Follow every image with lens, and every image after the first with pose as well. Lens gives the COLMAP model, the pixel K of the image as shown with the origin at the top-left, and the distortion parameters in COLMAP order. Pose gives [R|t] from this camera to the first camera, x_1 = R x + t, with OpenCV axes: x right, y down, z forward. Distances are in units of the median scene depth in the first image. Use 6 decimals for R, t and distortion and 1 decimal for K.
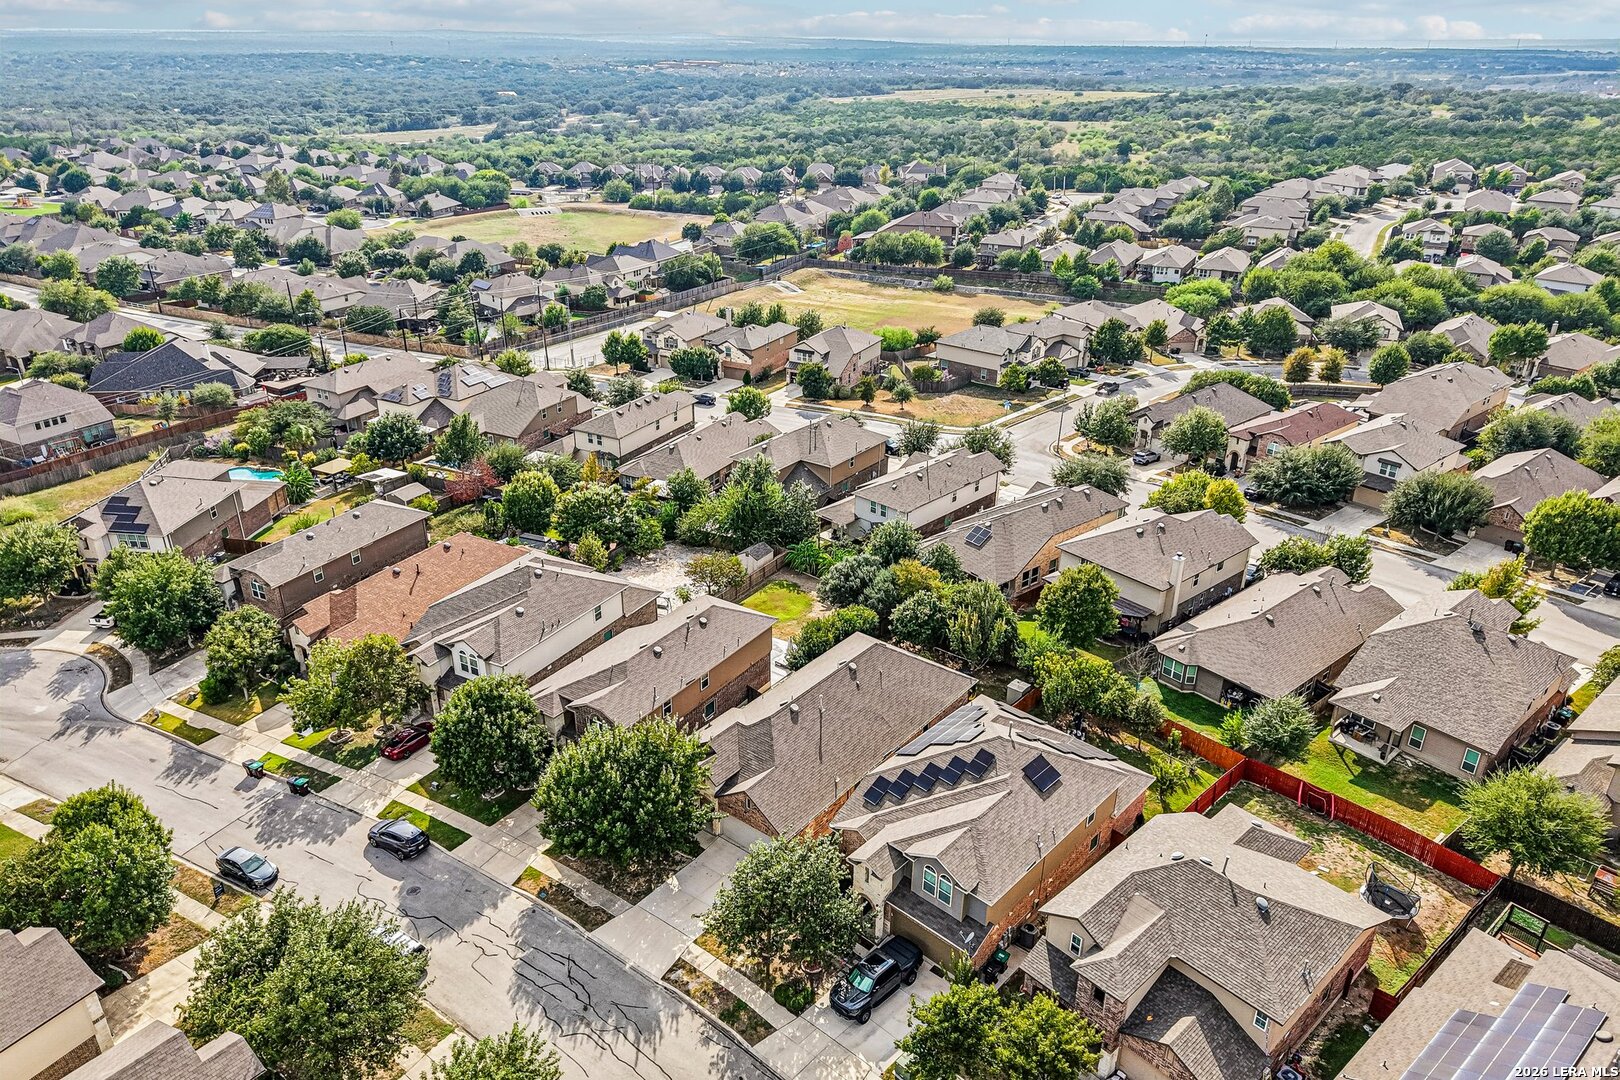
lens RADIAL K [[1078.8, 0, 810.0], [0, 1078.8, 540.0], [0, 0, 1]] dist [0.052466, -0.069015]
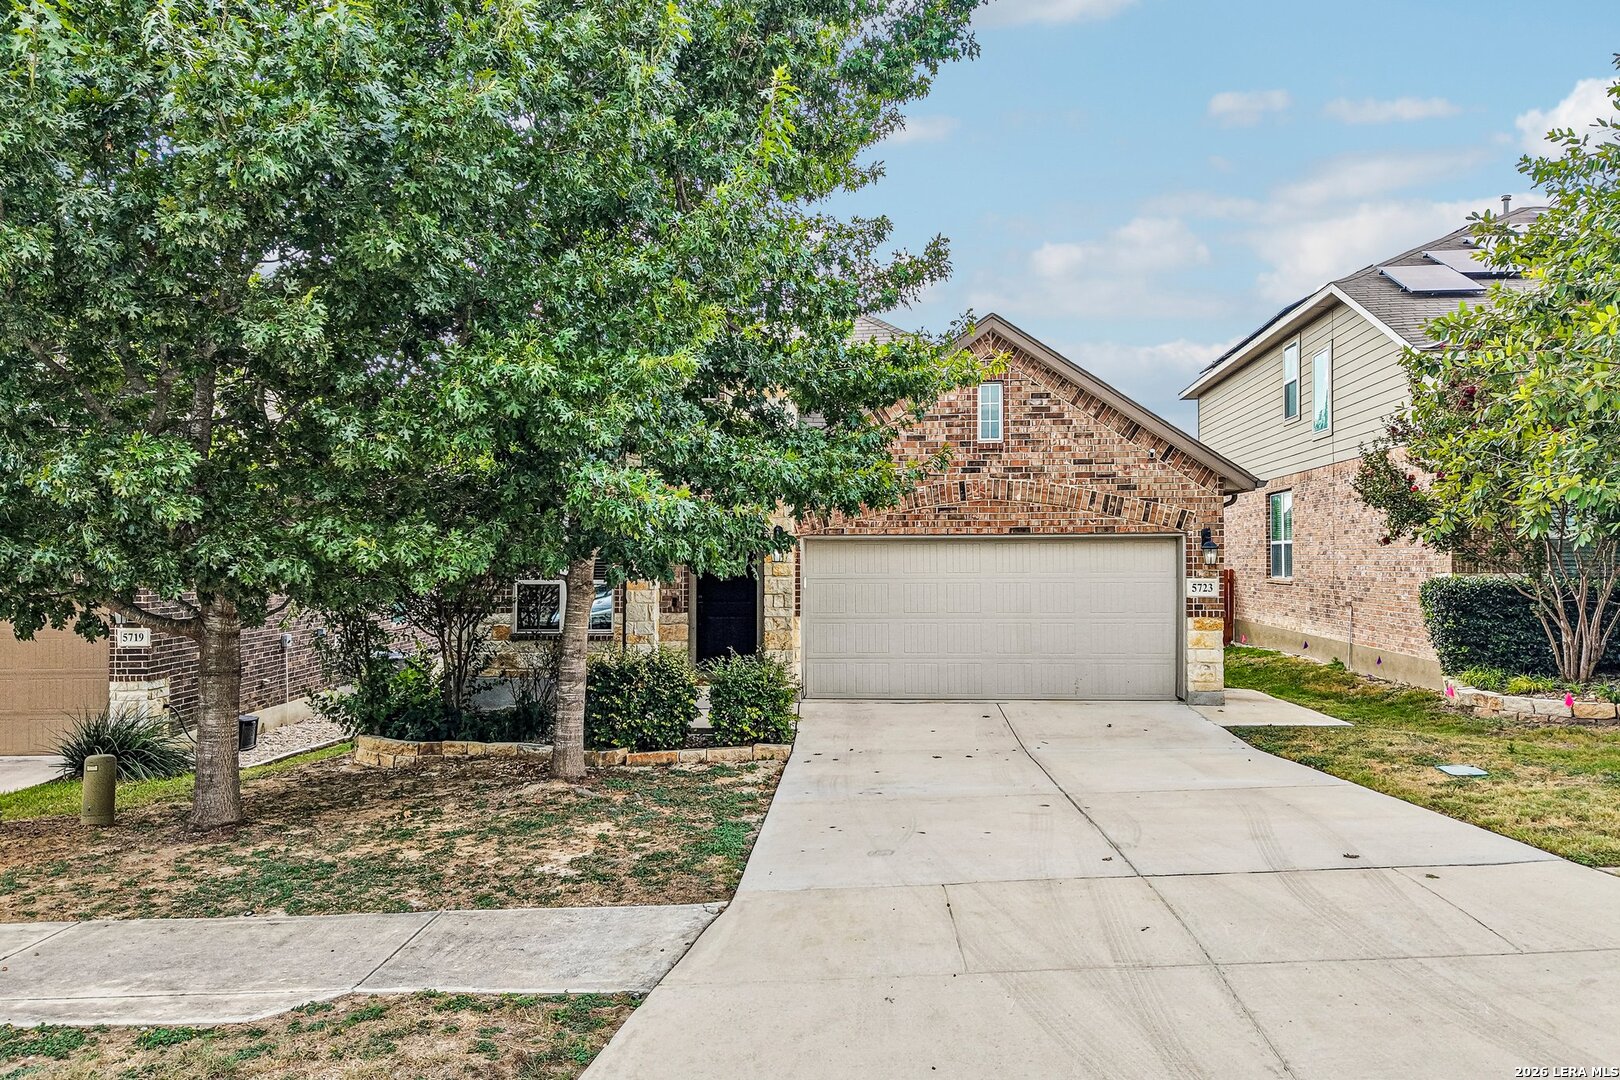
lens RADIAL K [[1093.1, 0, 802.0], [0, 1093.1, 544.5], [0, 0, 1]] dist [0.012573, -0.004548]
pose [[0.821318, -0.002107, 0.570467, -0.077040], [0.248883, 0.901130, -0.354995, 0.124306], [-0.513317, 0.433544, 0.740638, 0.327488]]
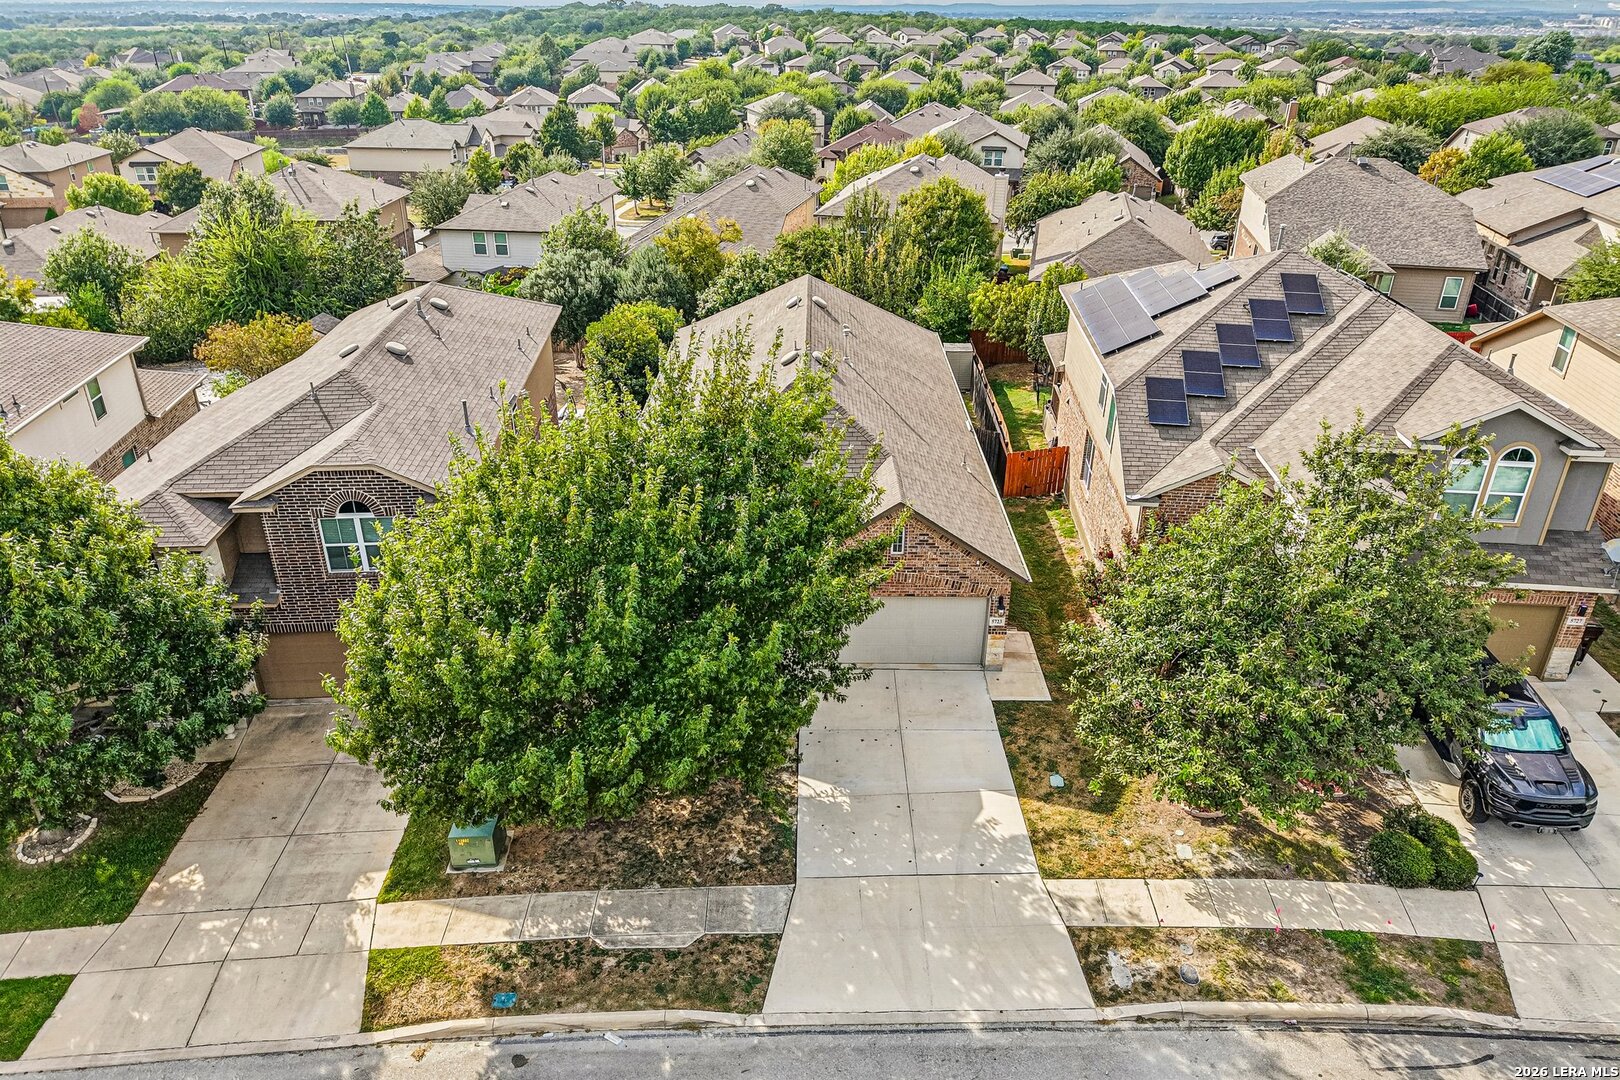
lens RADIAL K [[1081.6, 0, 810.0], [0, 1081.6, 540.0], [0, 0, 1]] dist [0.028360, -0.021418]
pose [[0.788619, -0.271586, 0.551654, -0.113345], [0.257080, 0.960623, 0.105416, 0.072447], [-0.558561, 0.058686, 0.827385, 0.257528]]
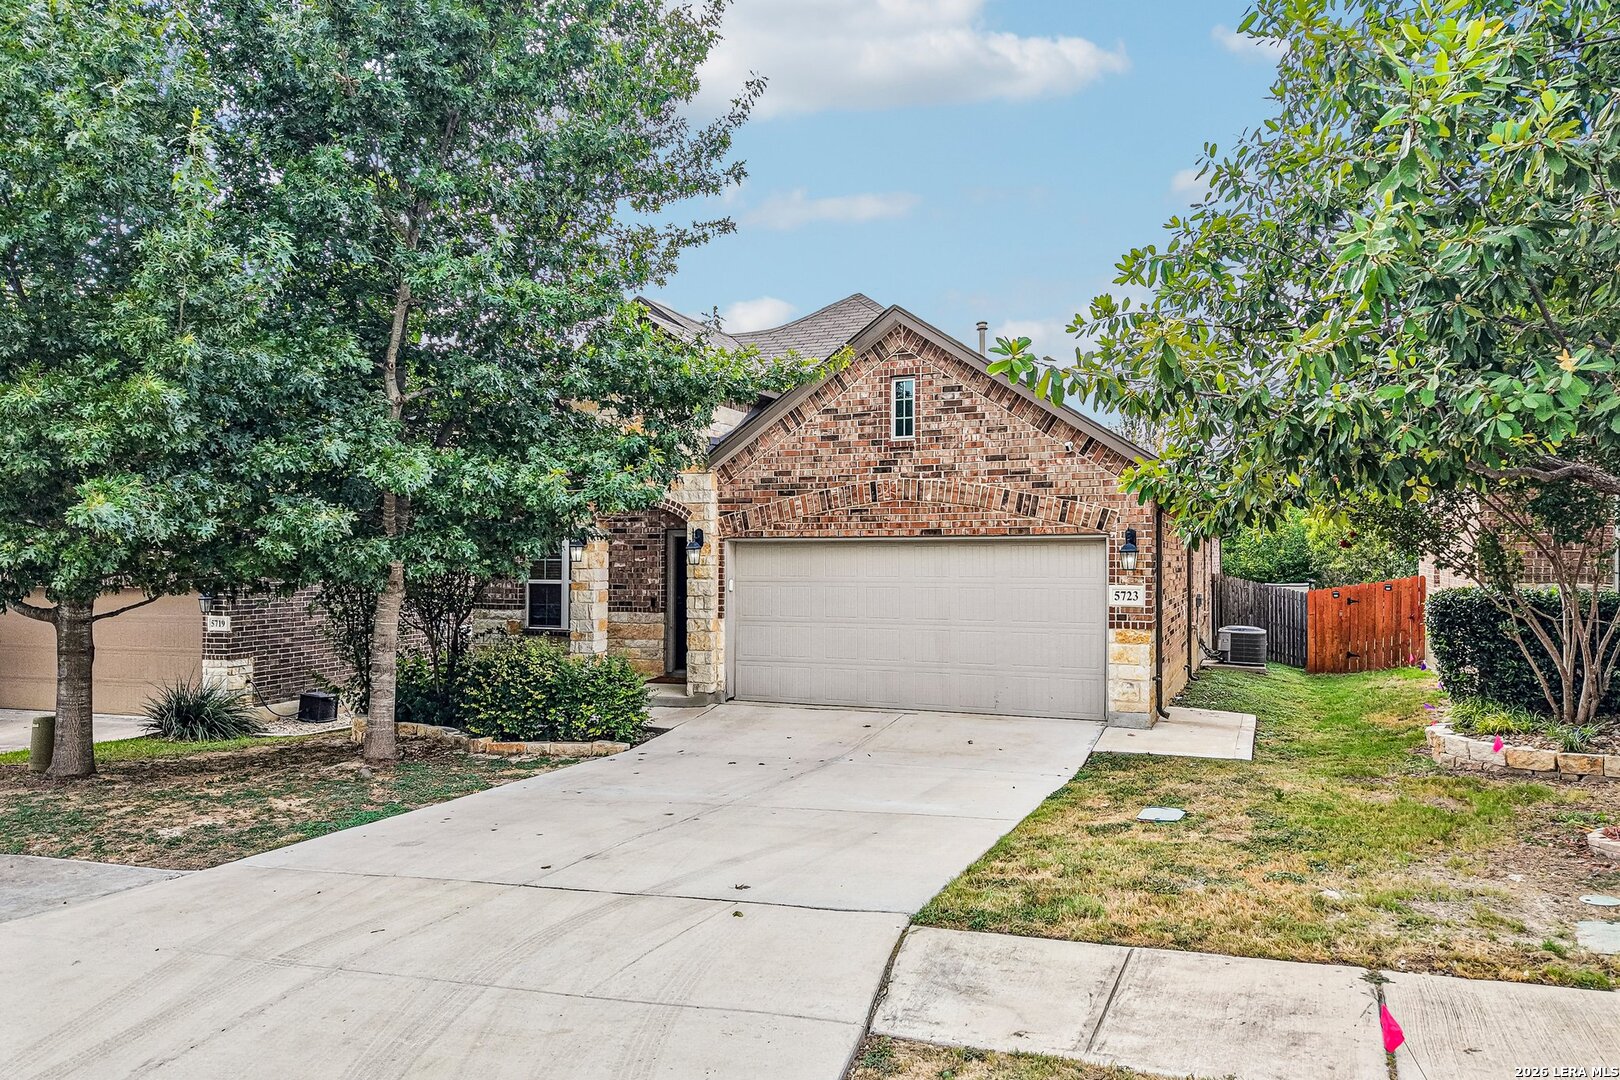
lens RADIAL K [[1093.1, 0, 802.0], [0, 1093.1, 544.5], [0, 0, 1]] dist [0.012573, -0.004548]
pose [[0.964512, -0.002279, 0.264031, -0.047769], [0.116676, 0.900717, -0.418445, 0.130133], [-0.236863, 0.434401, 0.869018, 0.315228]]
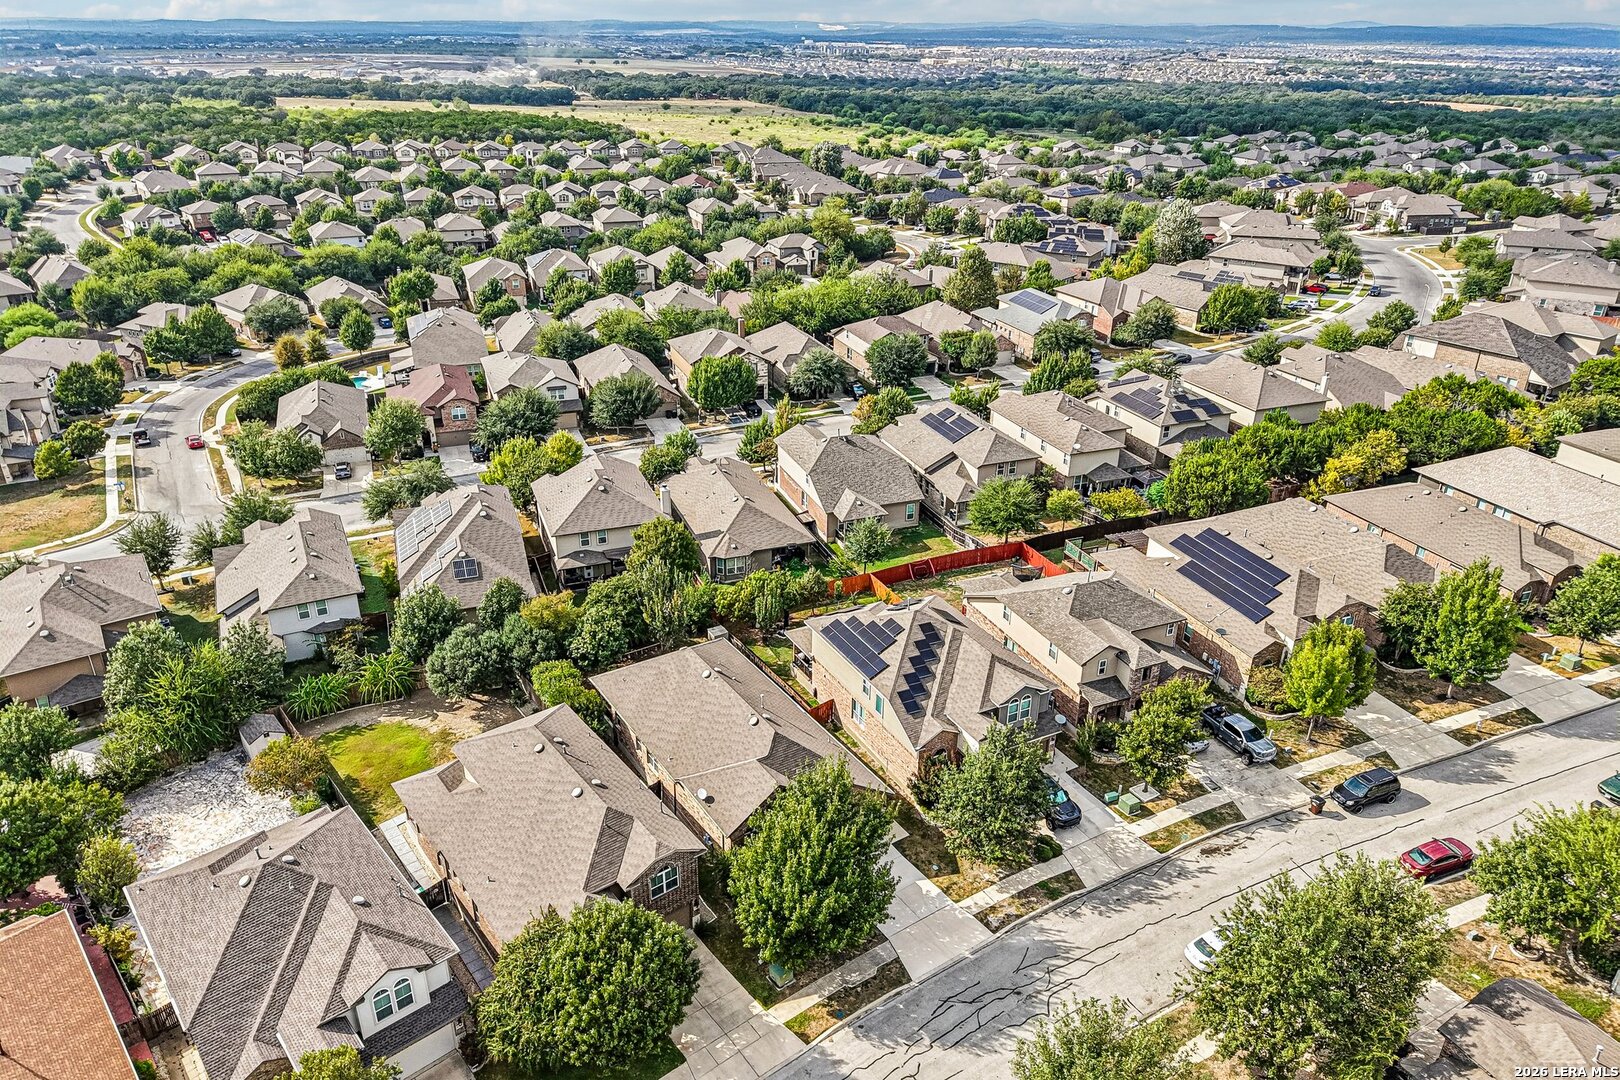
lens RADIAL K [[1081.6, 0, 810.0], [0, 1081.6, 540.0], [0, 0, 1]] dist [0.028360, -0.021418]
pose [[0.327499, -0.408929, 0.851776, -0.310039], [0.394044, 0.878465, 0.270237, -0.094461], [-0.858763, 0.247135, 0.448832, 0.194834]]
